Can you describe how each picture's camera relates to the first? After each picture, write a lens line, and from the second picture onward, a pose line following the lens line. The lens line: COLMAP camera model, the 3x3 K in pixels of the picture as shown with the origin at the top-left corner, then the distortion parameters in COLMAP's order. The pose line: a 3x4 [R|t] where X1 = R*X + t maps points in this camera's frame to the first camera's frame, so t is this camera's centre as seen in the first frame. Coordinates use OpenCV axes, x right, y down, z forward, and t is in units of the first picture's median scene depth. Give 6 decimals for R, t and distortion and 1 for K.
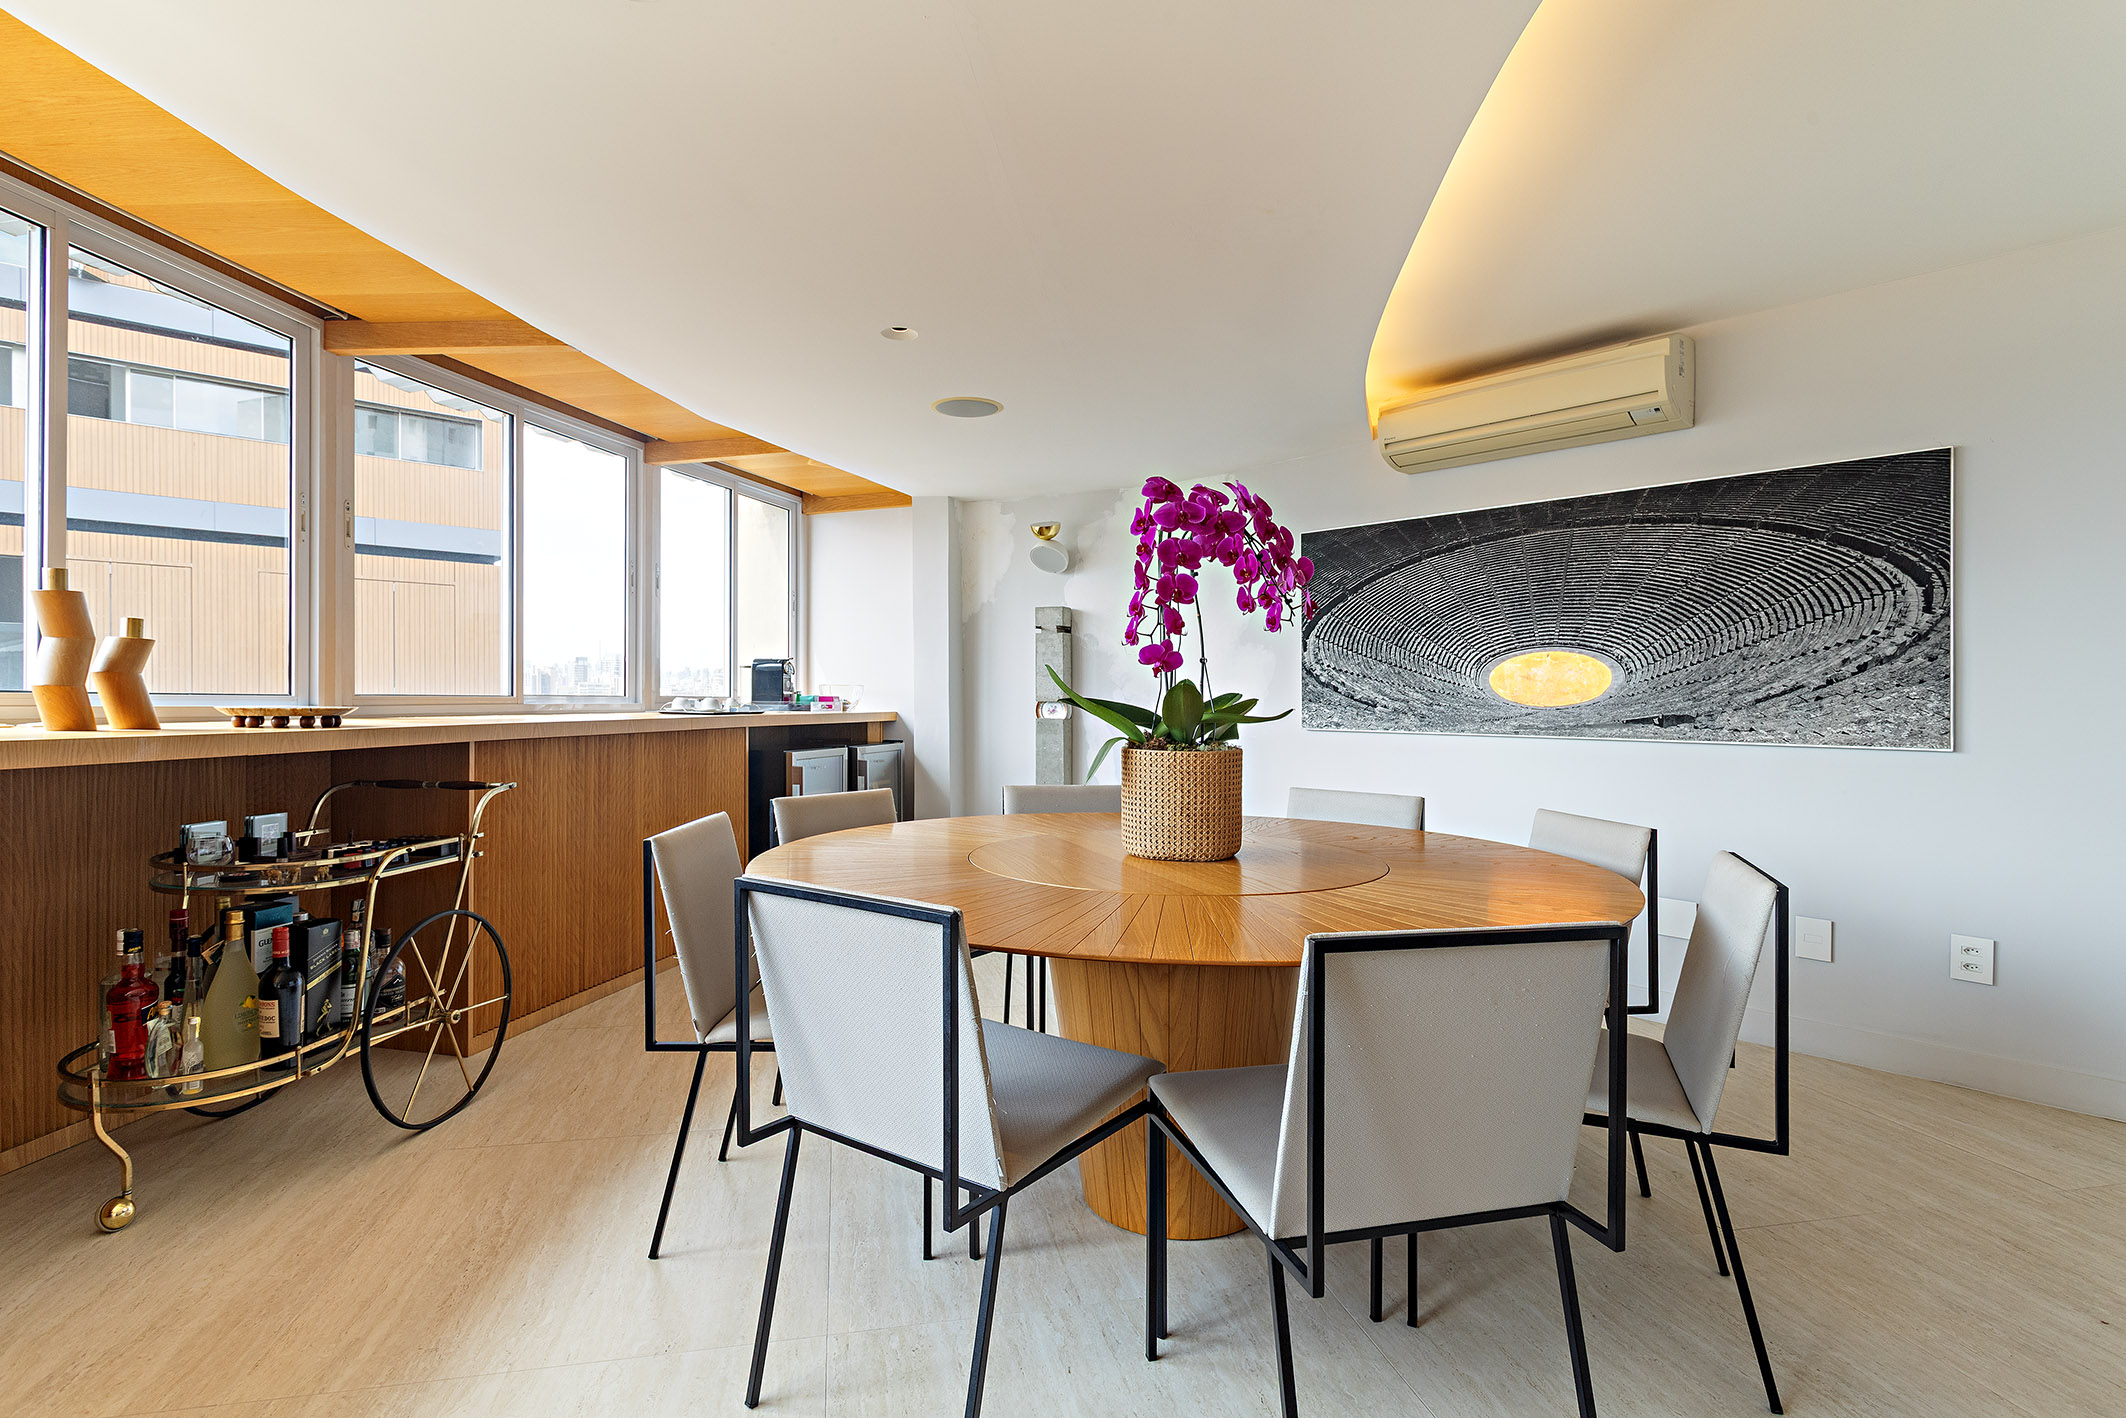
lens RADIAL K [[1015.8, 0, 1090.7], [0, 1015.8, 708.6], [0, 0, 1]] dist [0.005622, 0.001464]
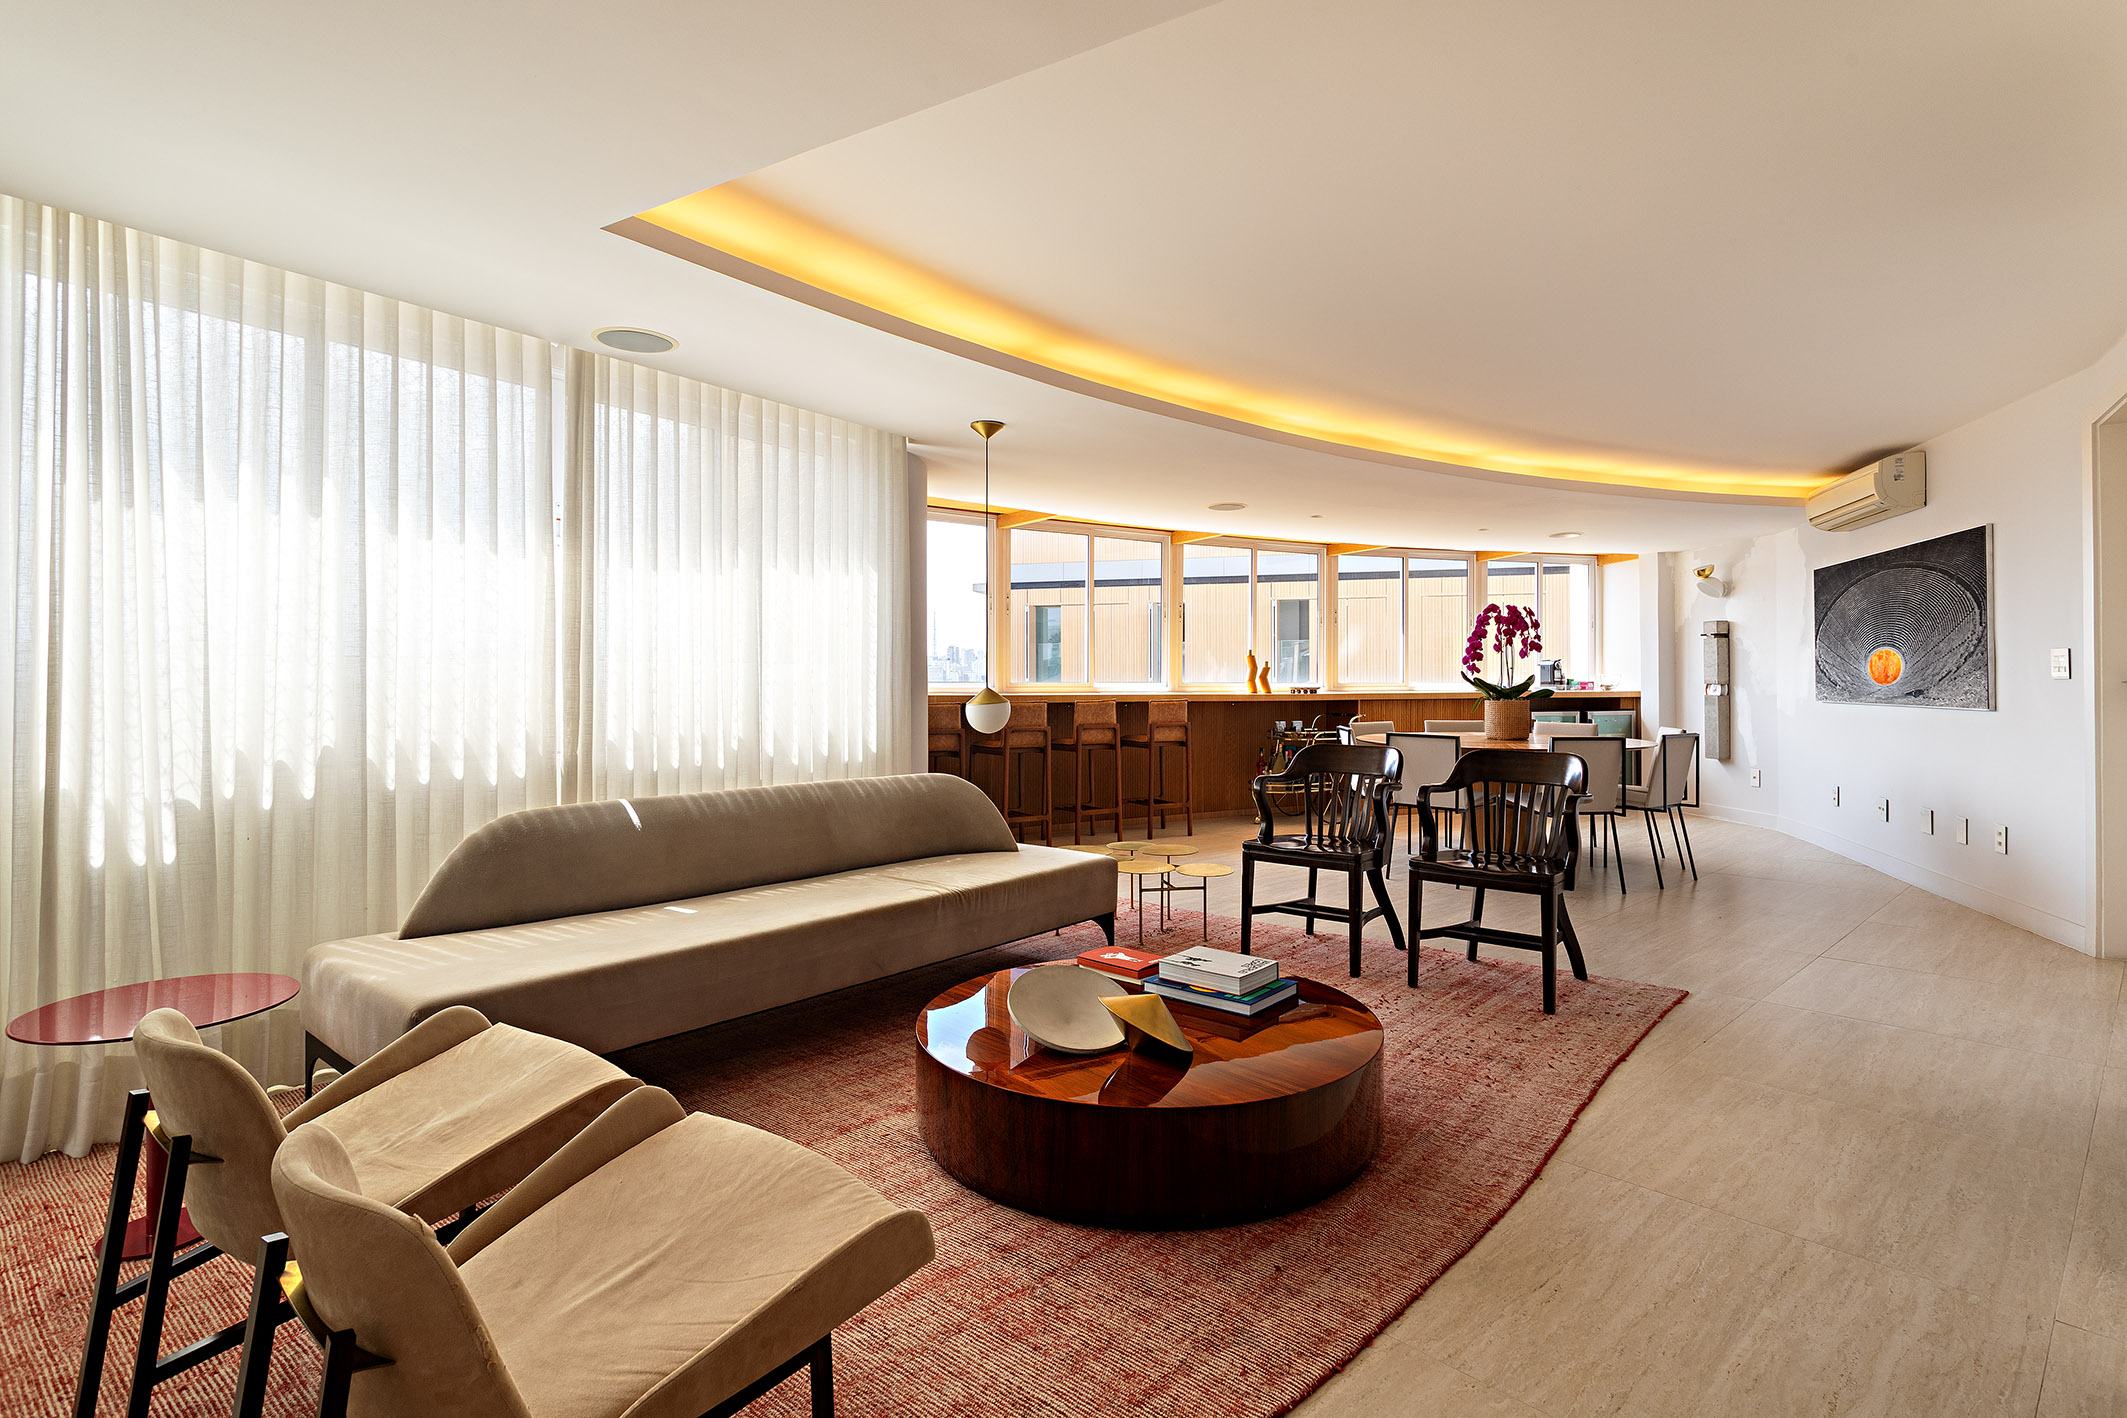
lens RADIAL K [[1016.3, 0, 1141.2], [0, 1016.3, 687.7], [0, 0, 1]] dist [0.005622, 0.001464]
pose [[0.553287, -0.003268, -0.832984, 1.347469], [-0.001564, 0.999986, -0.004962, 0.014582], [0.832989, 0.004048, 0.553275, -0.981400]]
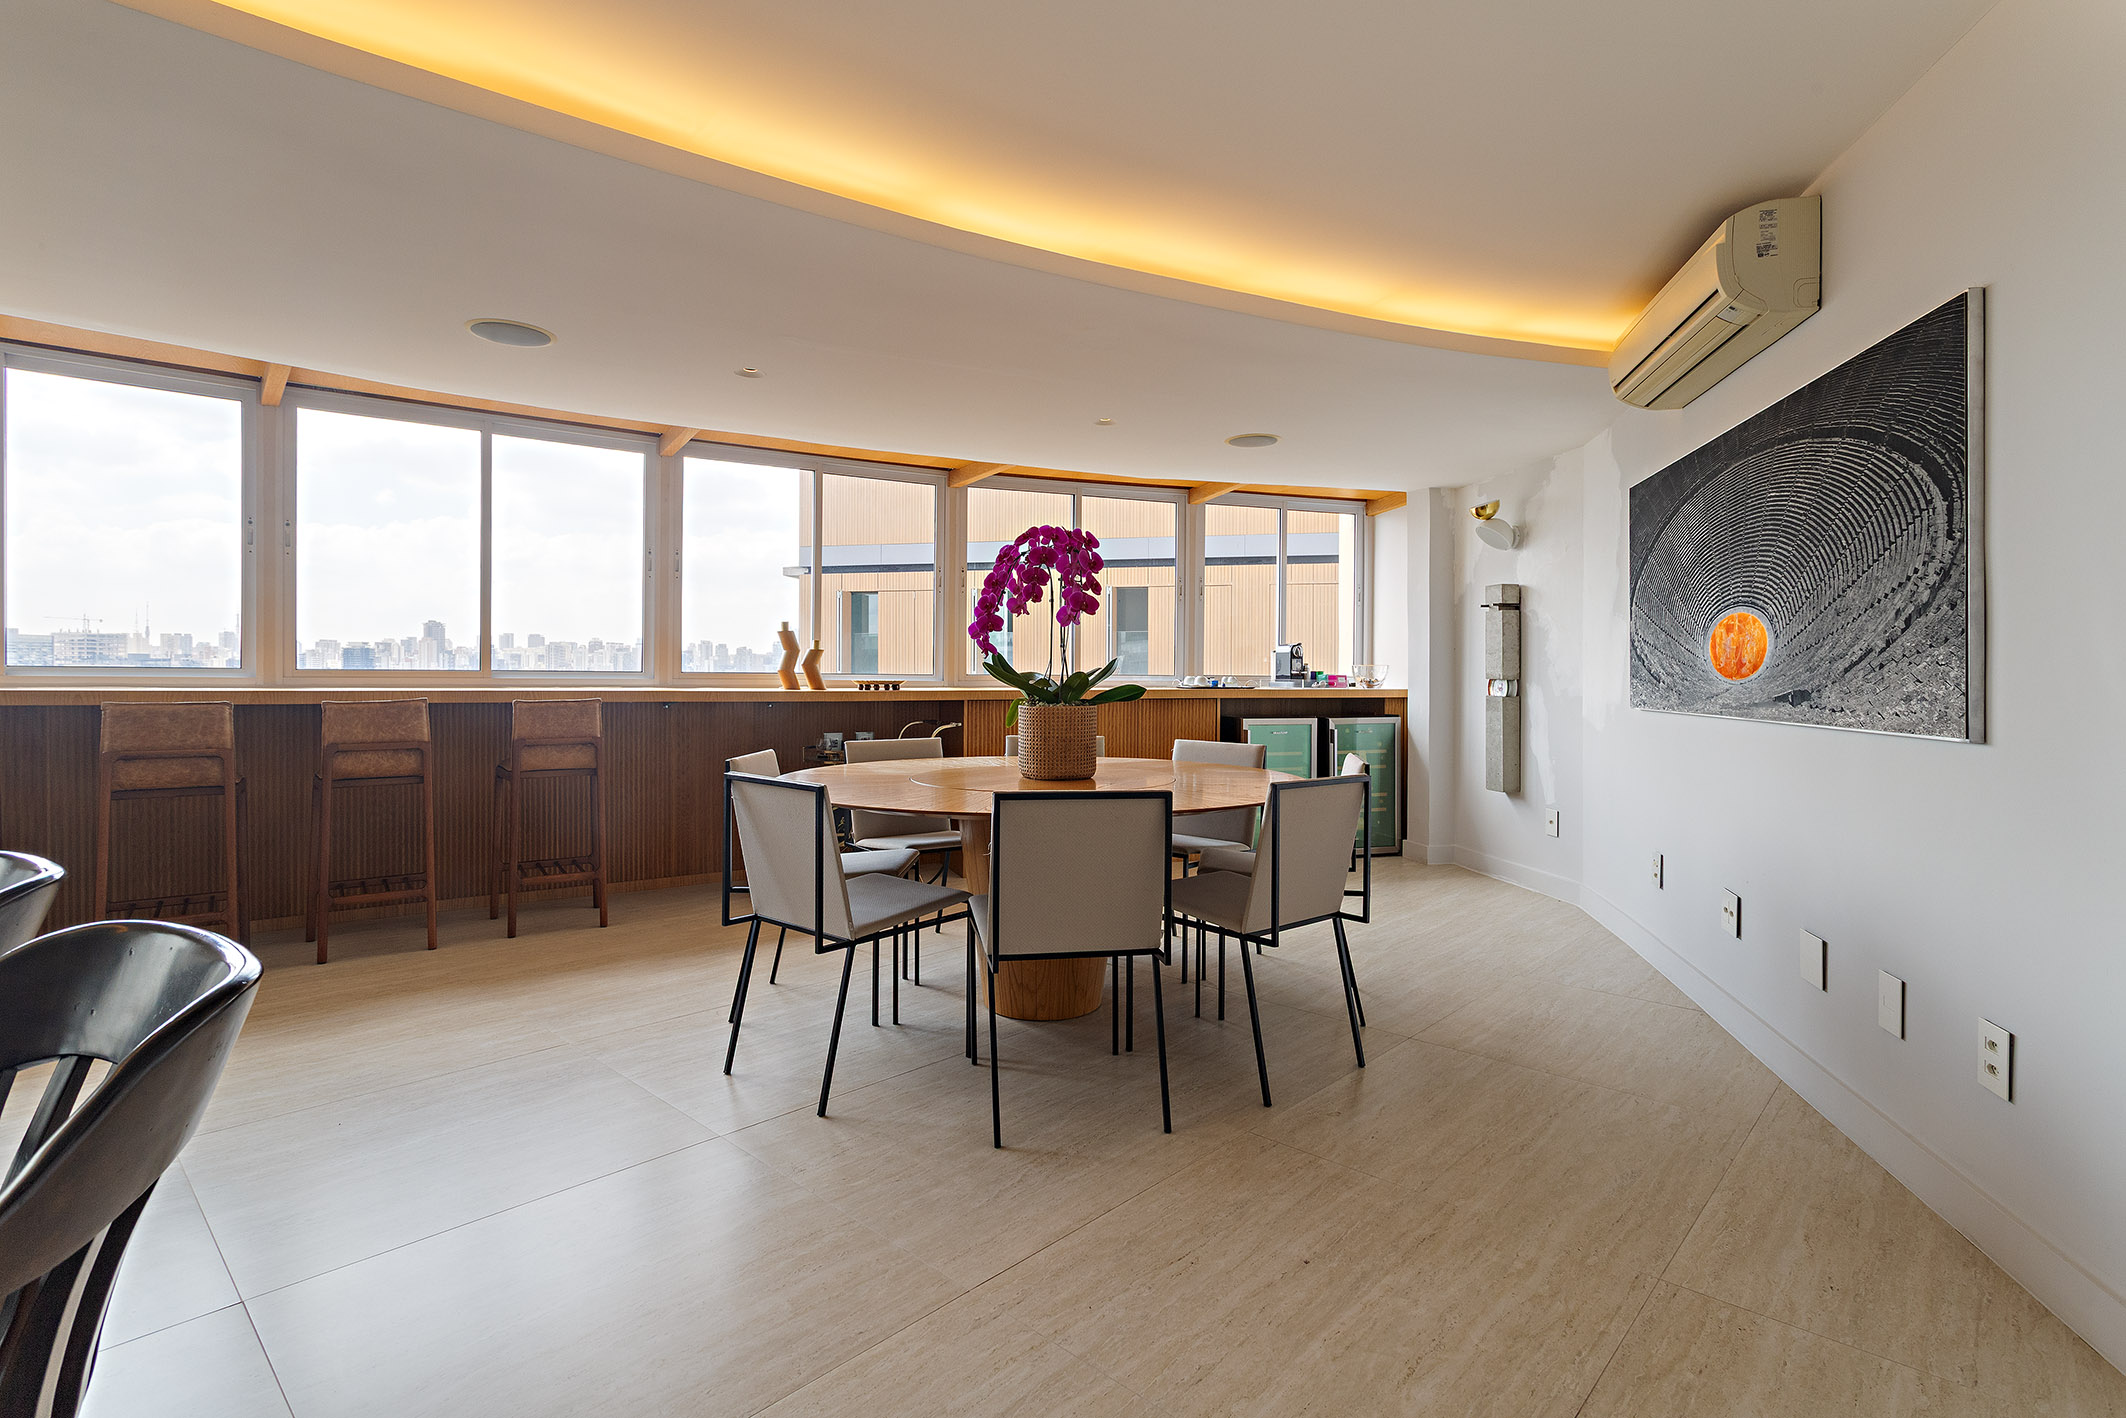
lens RADIAL K [[1015.8, 0, 1055.7], [0, 1015.8, 692.9], [0, 0, 1]] dist [0.005622, 0.001464]
pose [[0.570323, 0.008938, -0.821372, 0.967779], [-0.007937, 0.999954, 0.005370, 0.009407], [0.821382, 0.003457, 0.570367, 0.113556]]
